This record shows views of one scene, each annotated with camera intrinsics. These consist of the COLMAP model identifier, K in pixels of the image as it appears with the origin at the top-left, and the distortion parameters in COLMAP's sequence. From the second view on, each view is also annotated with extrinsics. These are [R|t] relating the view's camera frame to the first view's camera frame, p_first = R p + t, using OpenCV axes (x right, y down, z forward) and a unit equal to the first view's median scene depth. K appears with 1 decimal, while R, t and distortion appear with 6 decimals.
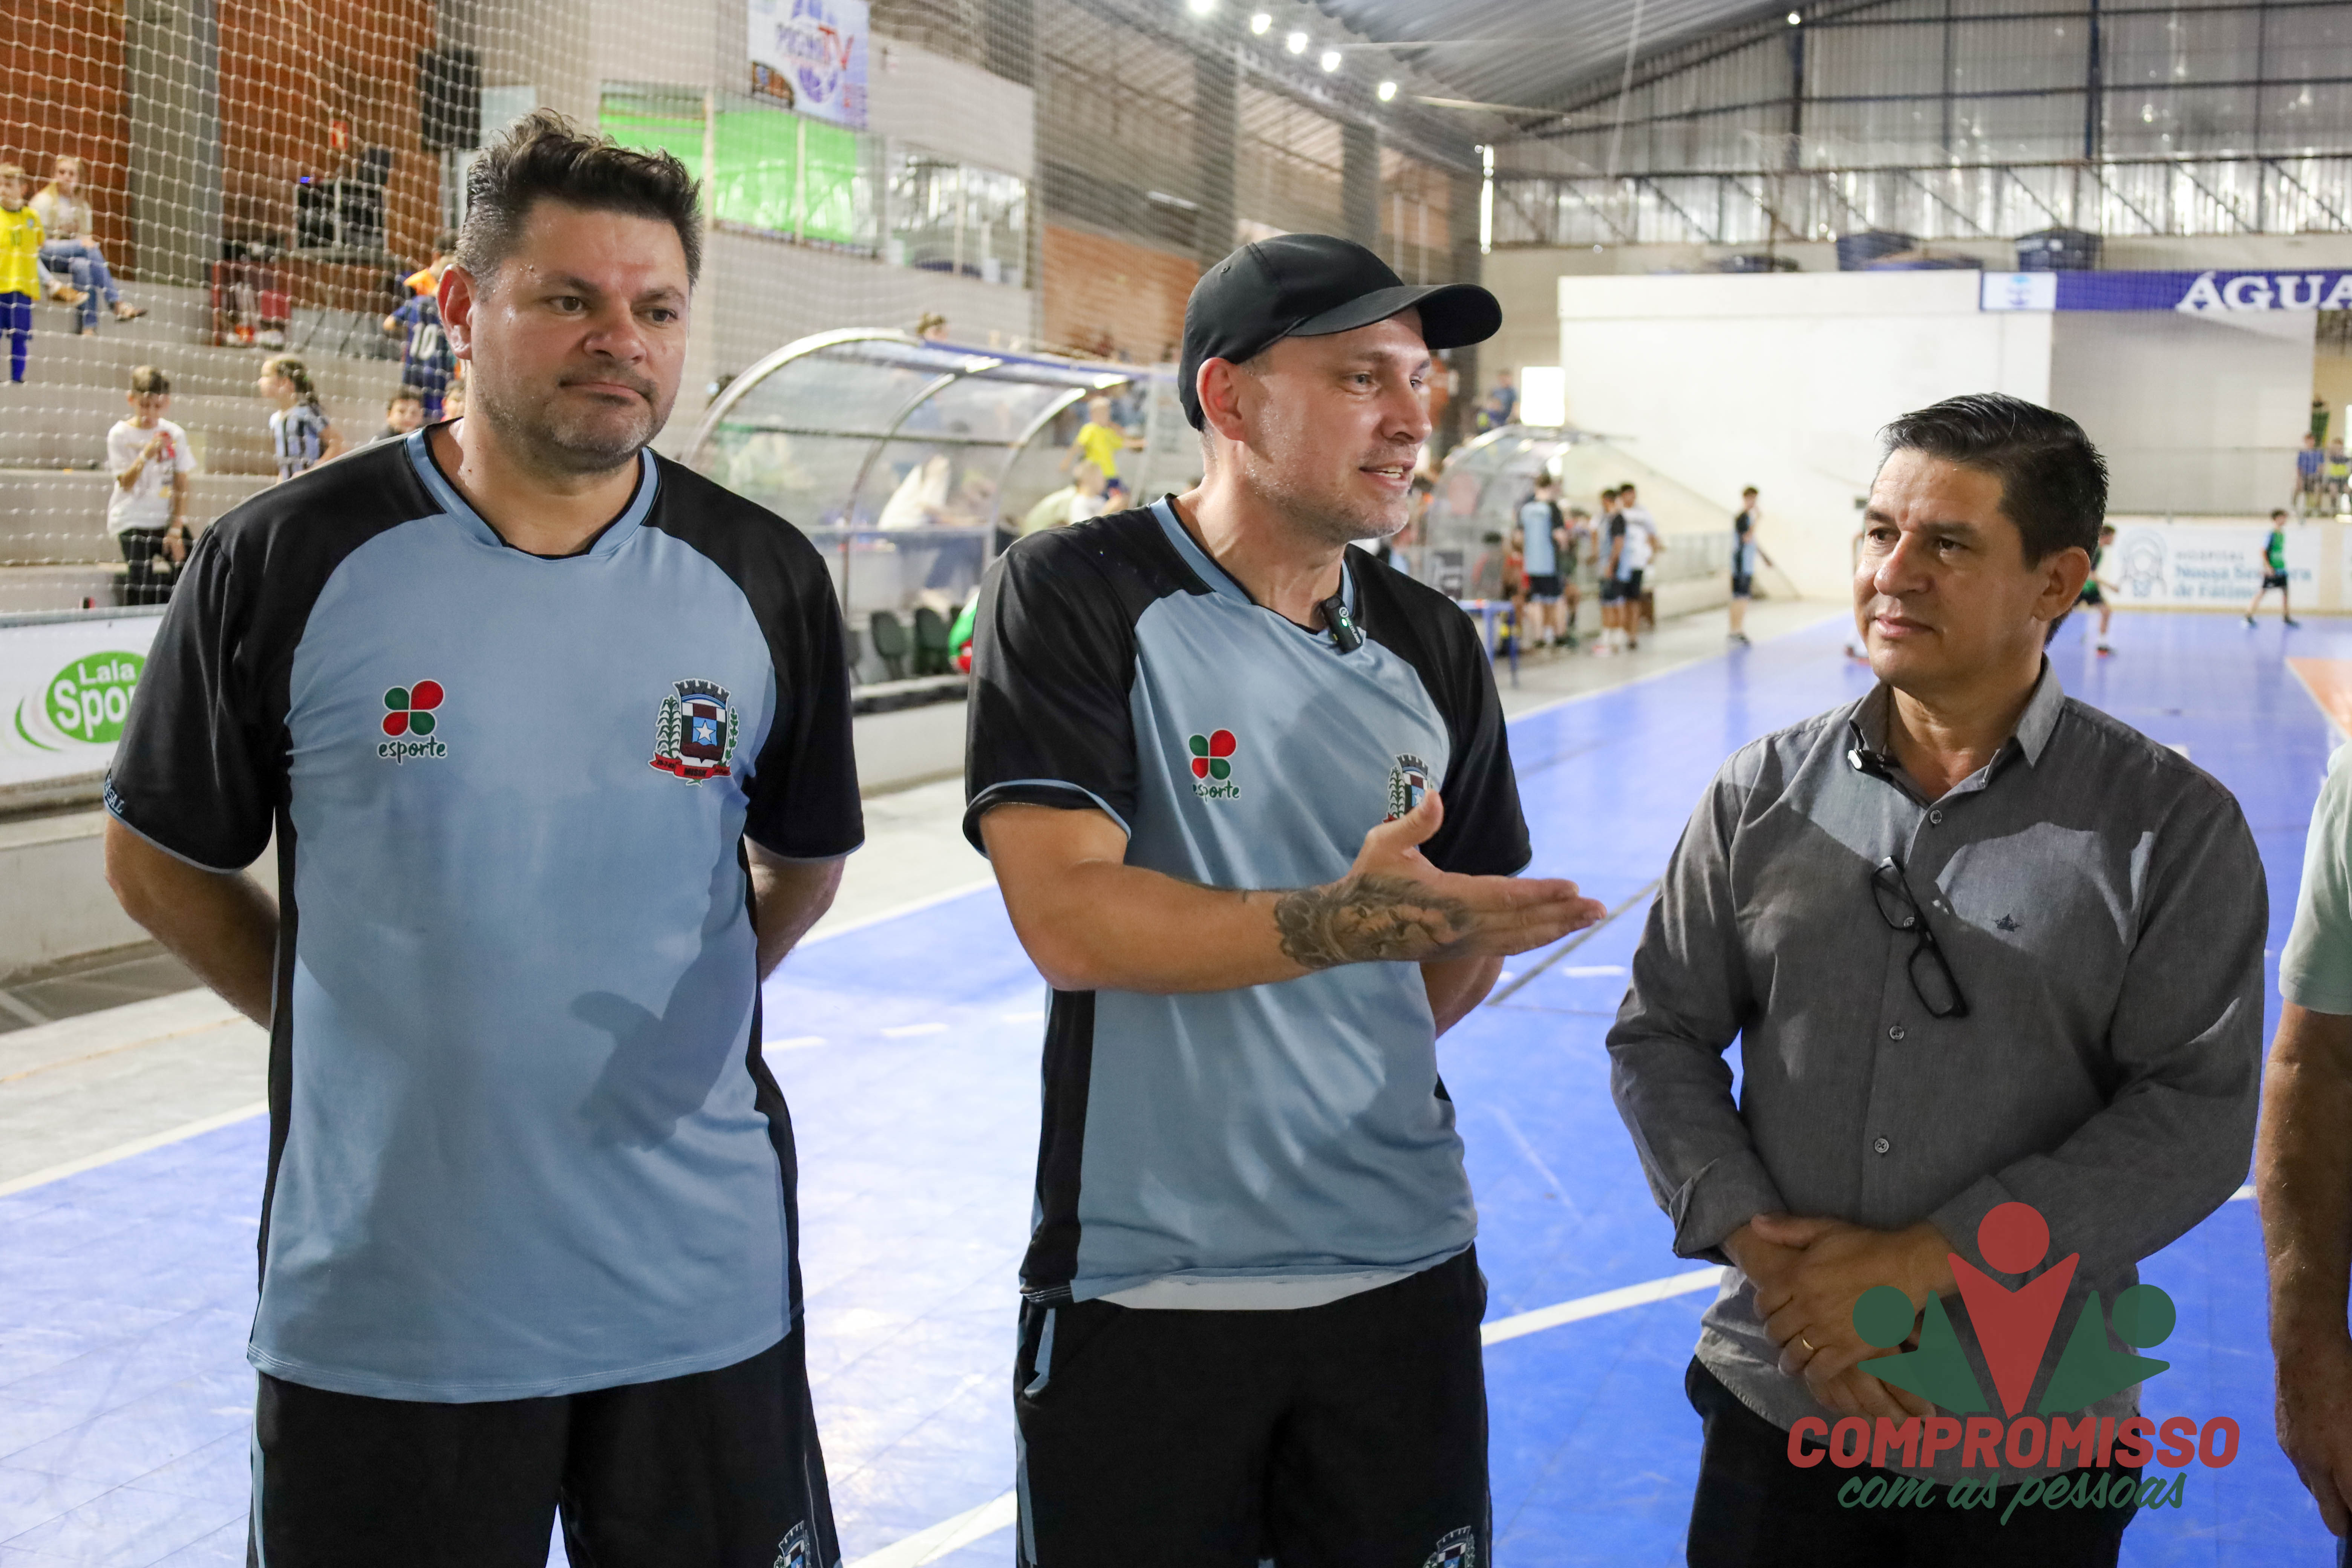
lens RADIAL K [[2749.1, 0, 1201.5], [0, 2749.1, 797.5], [0, 0, 1]] dist [0.004361, 0.000000]
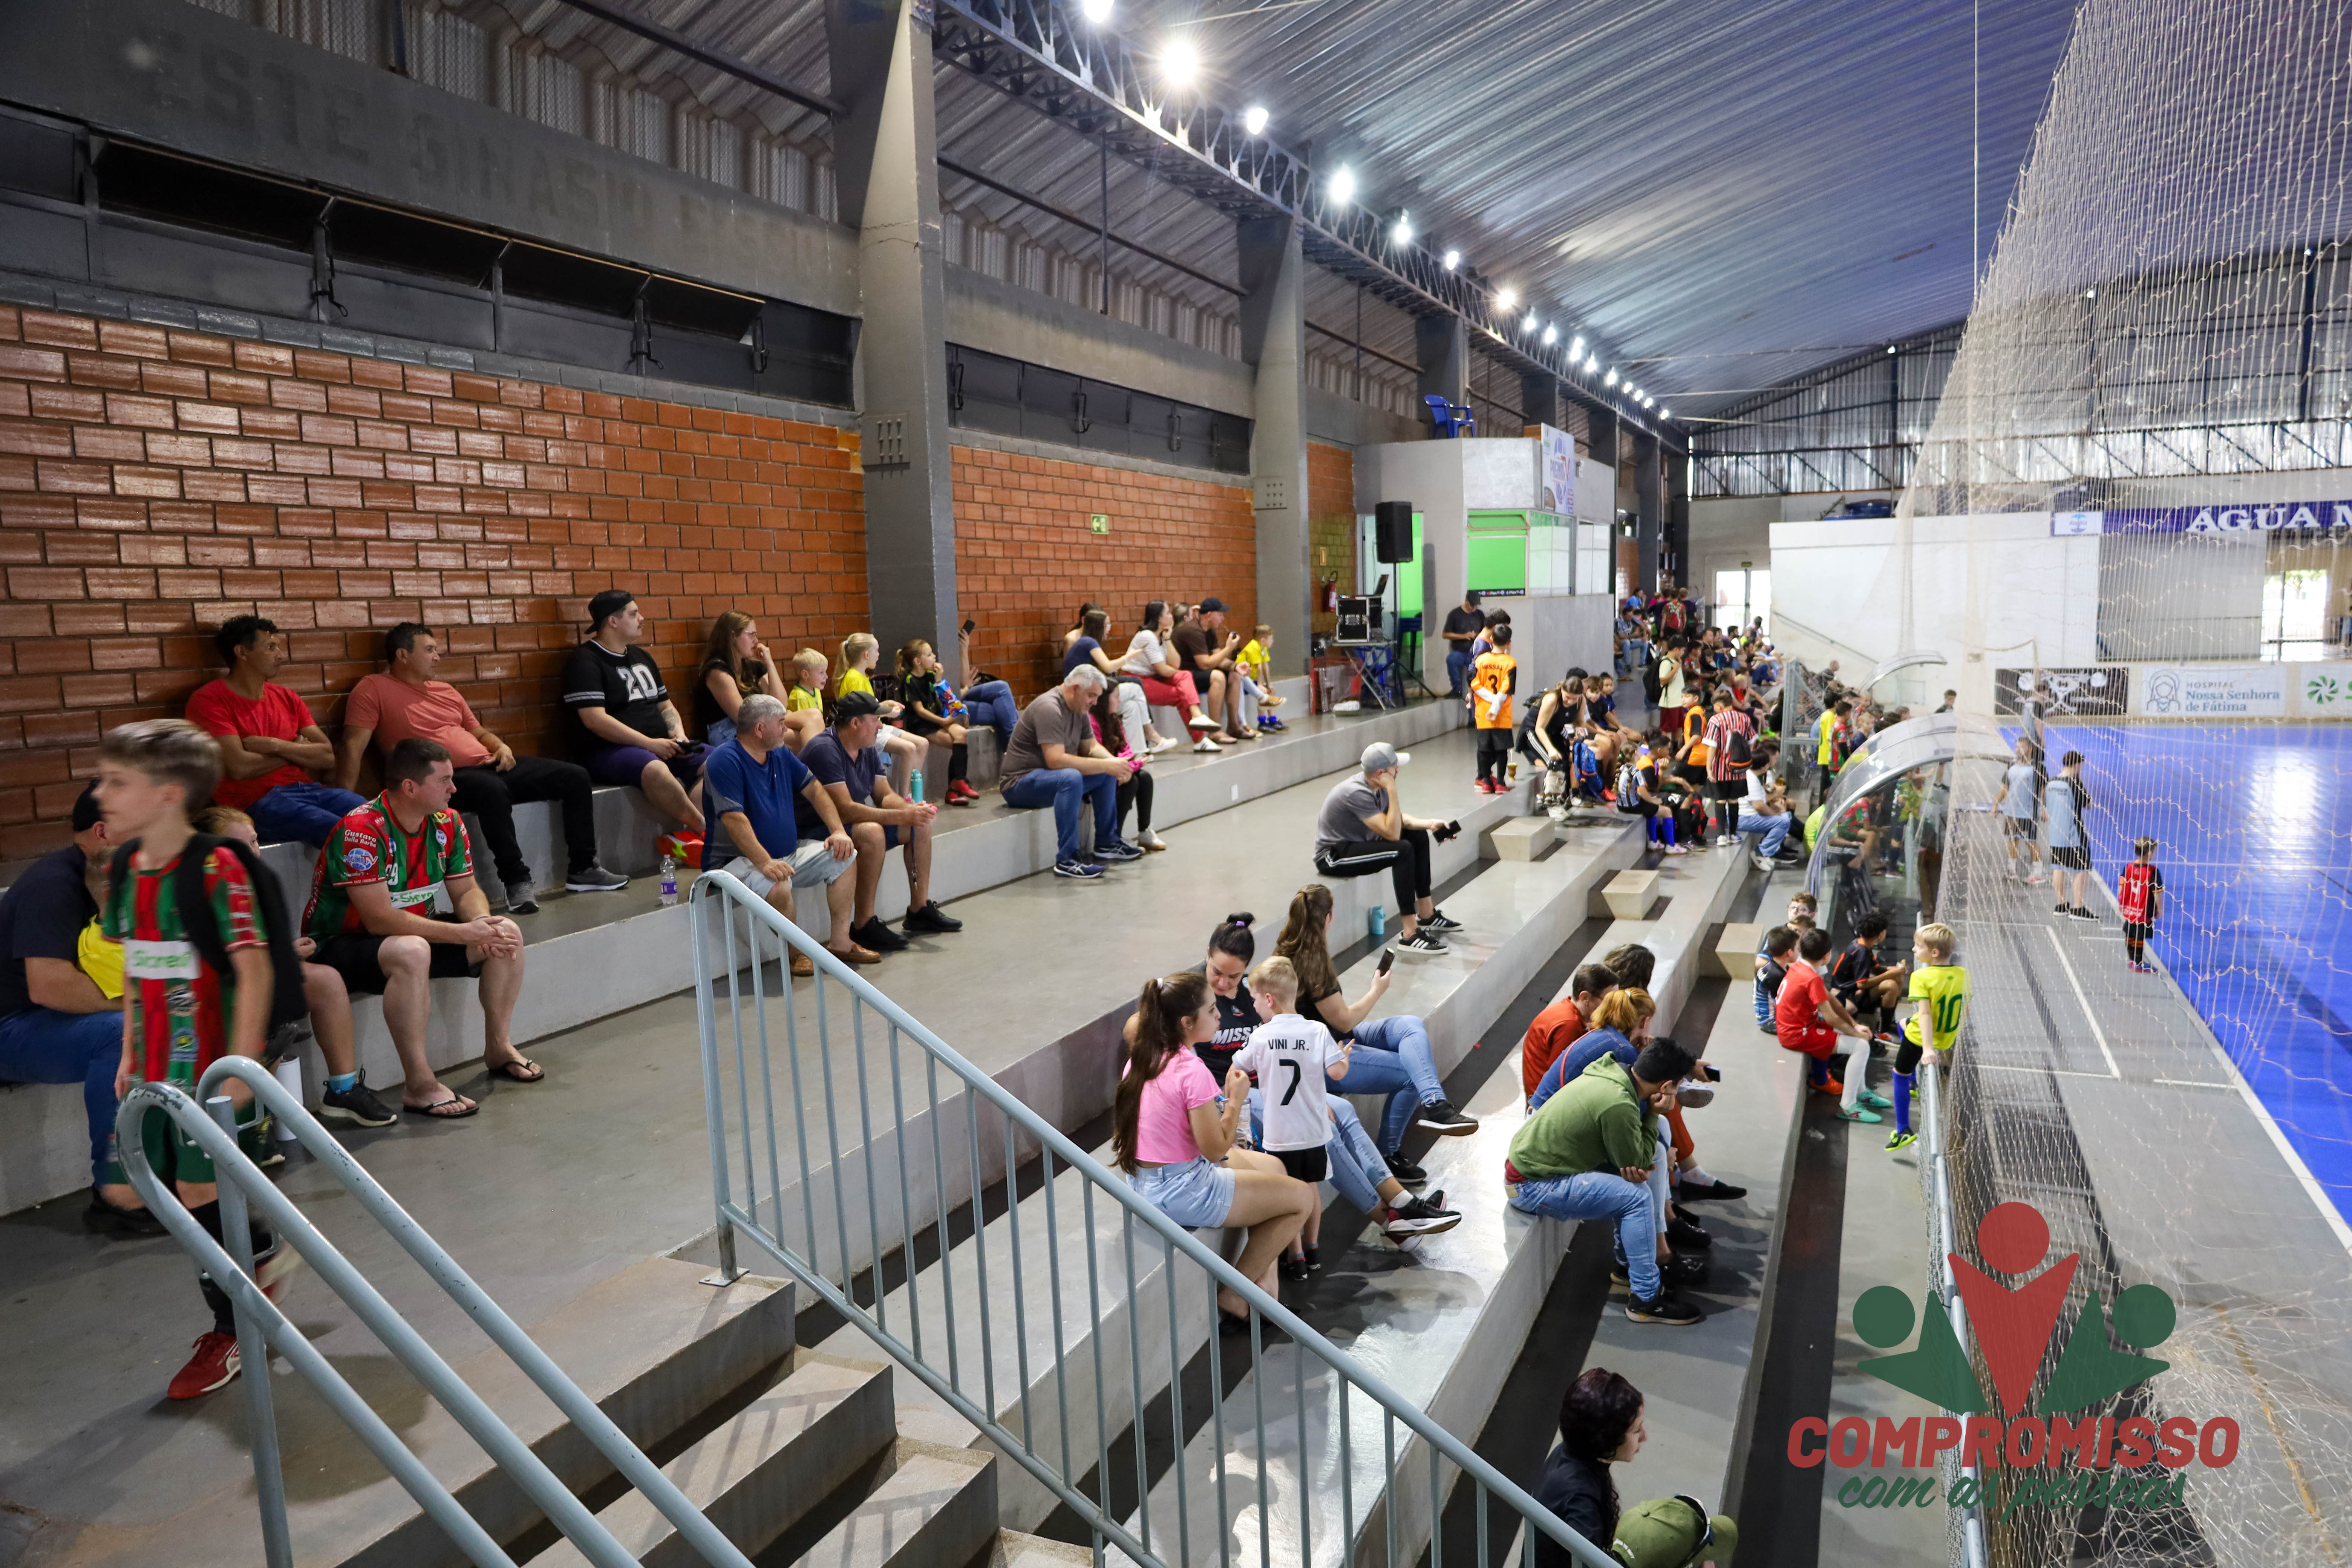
lens RADIAL K [[1609.6, 0, 1177.2], [0, 1609.6, 784.4], [0, 0, 1]] dist [-0.008937, 0.003476]
pose [[0.996887, -0.033352, -0.071443, -0.166682], [0.034012, 0.999389, 0.008034, -0.059027], [0.071131, -0.010439, 0.997412, 0.032344]]
